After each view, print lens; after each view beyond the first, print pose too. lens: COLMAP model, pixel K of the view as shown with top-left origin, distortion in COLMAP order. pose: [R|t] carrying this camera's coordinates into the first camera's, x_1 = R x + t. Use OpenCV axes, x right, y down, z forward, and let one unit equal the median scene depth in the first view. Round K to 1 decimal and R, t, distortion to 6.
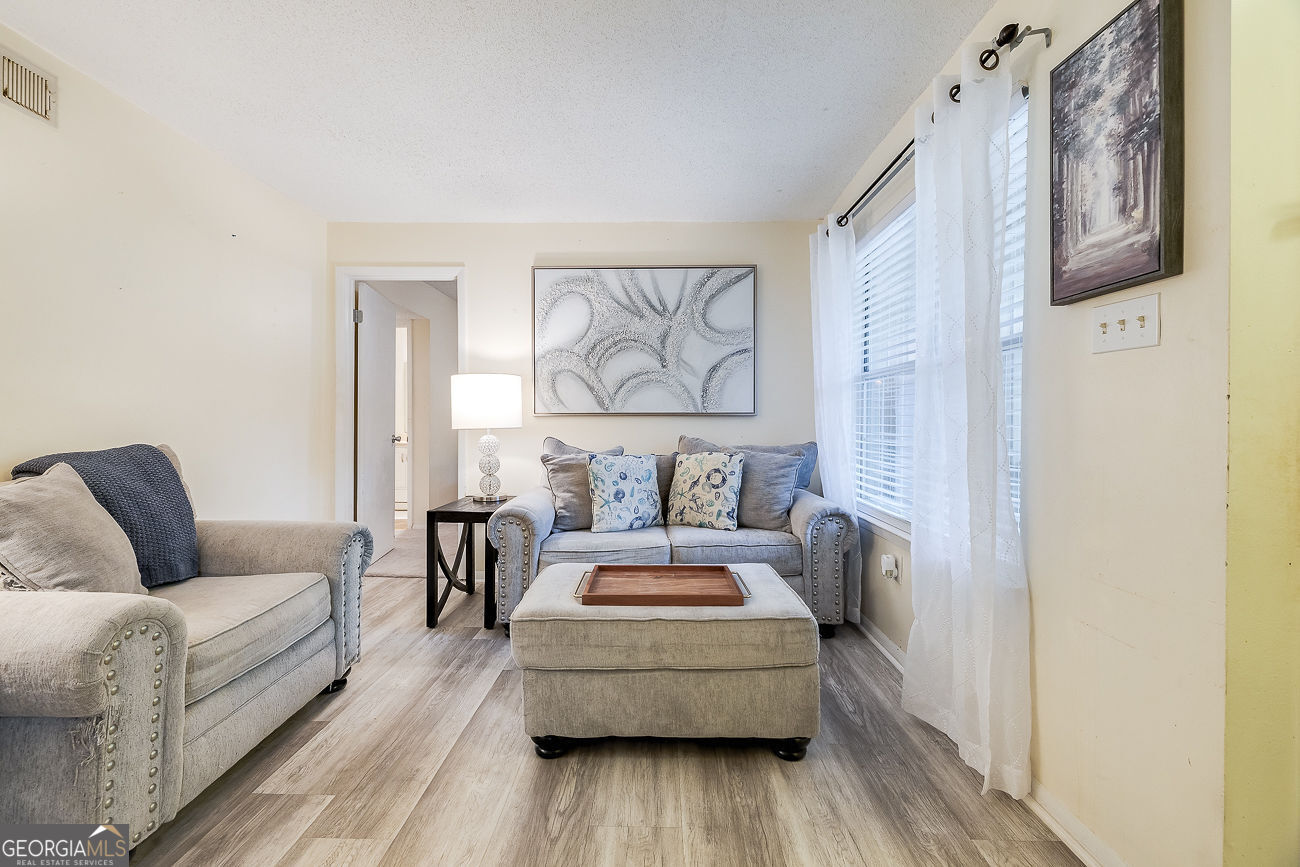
lens RADIAL K [[540.5, 0, 648.4], [0, 540.5, 436.7], [0, 0, 1]] dist [-0.001296, -0.000173]
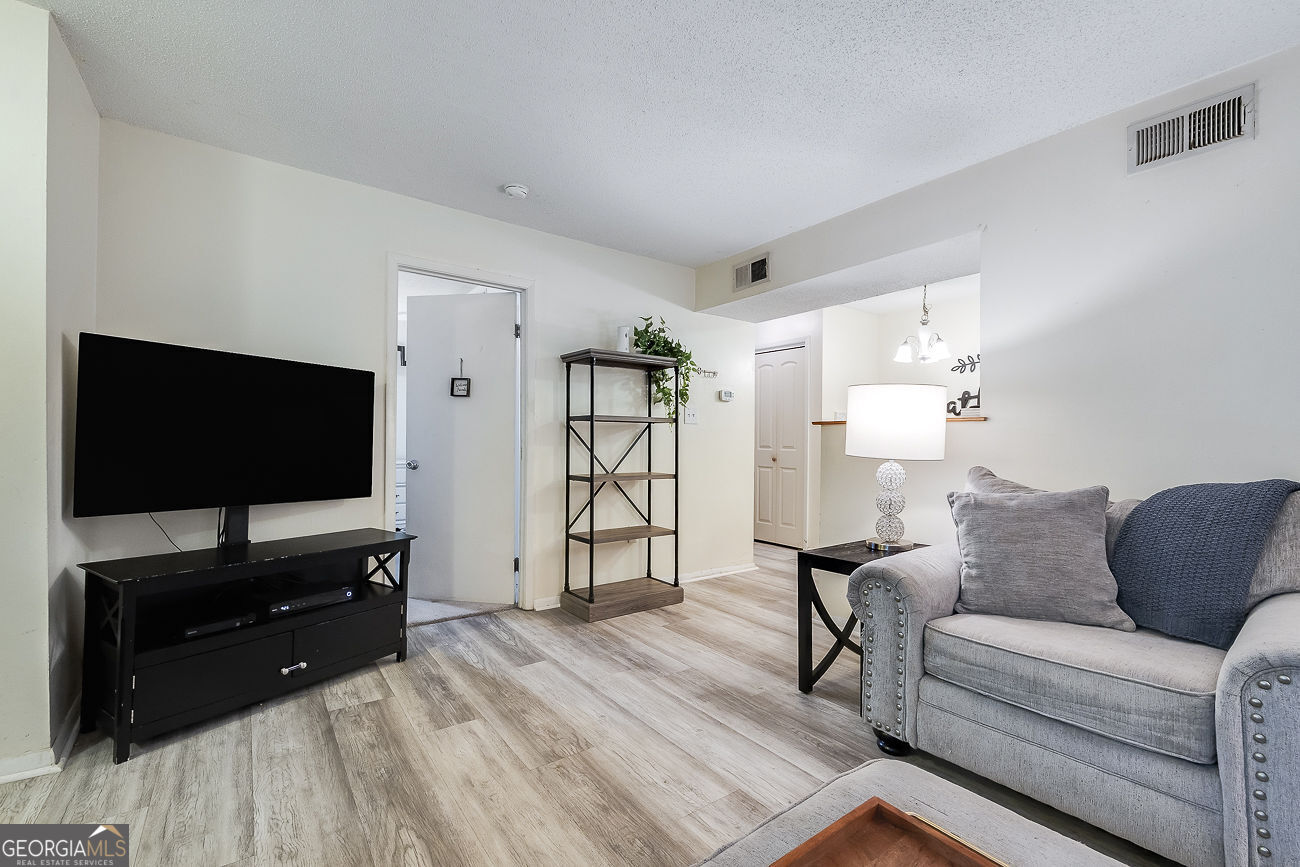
lens RADIAL K [[558.1, 0, 651.9], [0, 558.1, 451.1], [0, 0, 1]] dist [0.000818, 0.000109]
pose [[-0.792055, 0.000651, -0.610450, 0.286630], [-0.027613, 0.998938, 0.036892, -0.033039], [0.609825, 0.046077, -0.791196, 1.018786]]
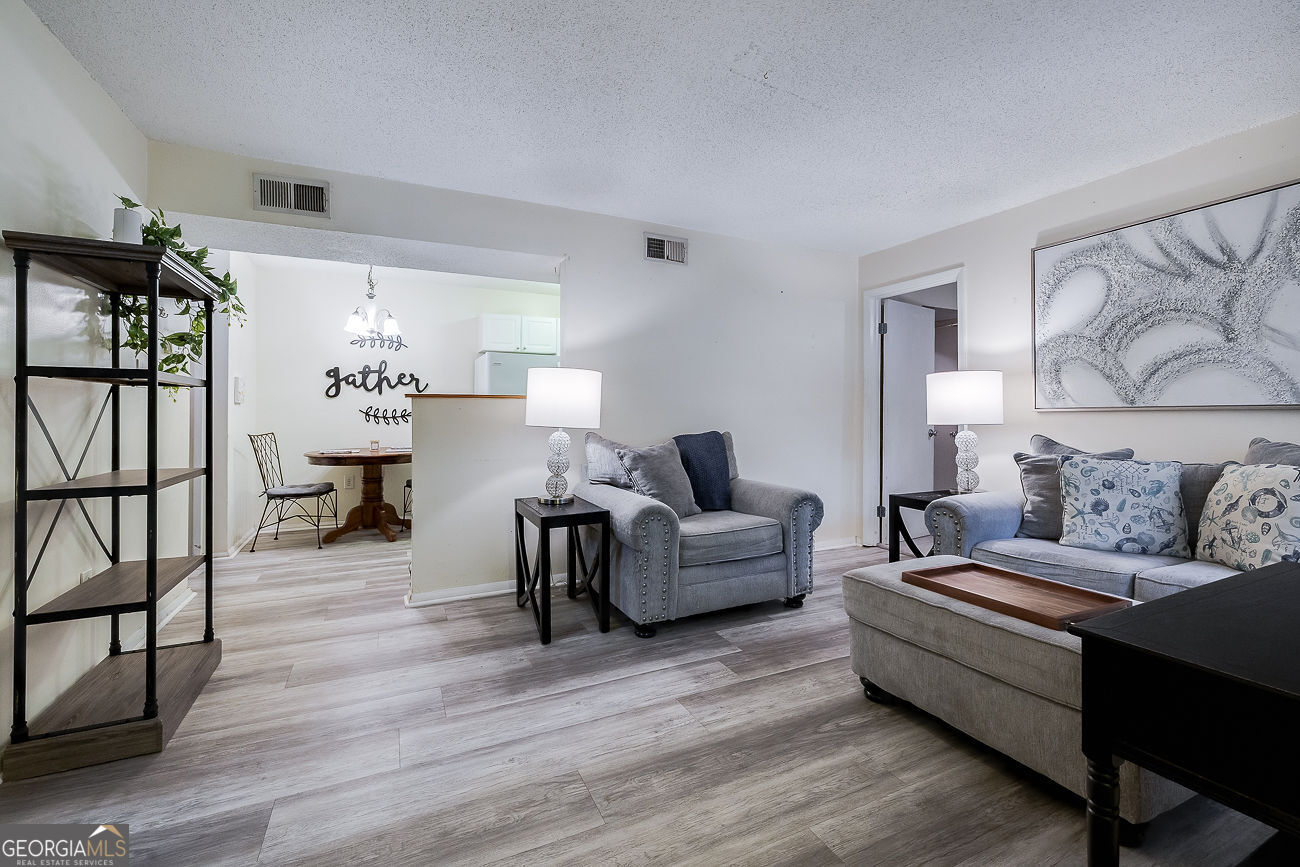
lens RADIAL K [[550.4, 0, 645.9], [0, 550.4, 424.5], [0, 0, 1]] dist [-0.000675, -0.000092]
pose [[0.442815, 0.012924, -0.896520, 0.538718], [-0.021517, 0.999761, 0.003785, -0.008661], [0.896355, 0.017614, 0.442988, -0.000555]]
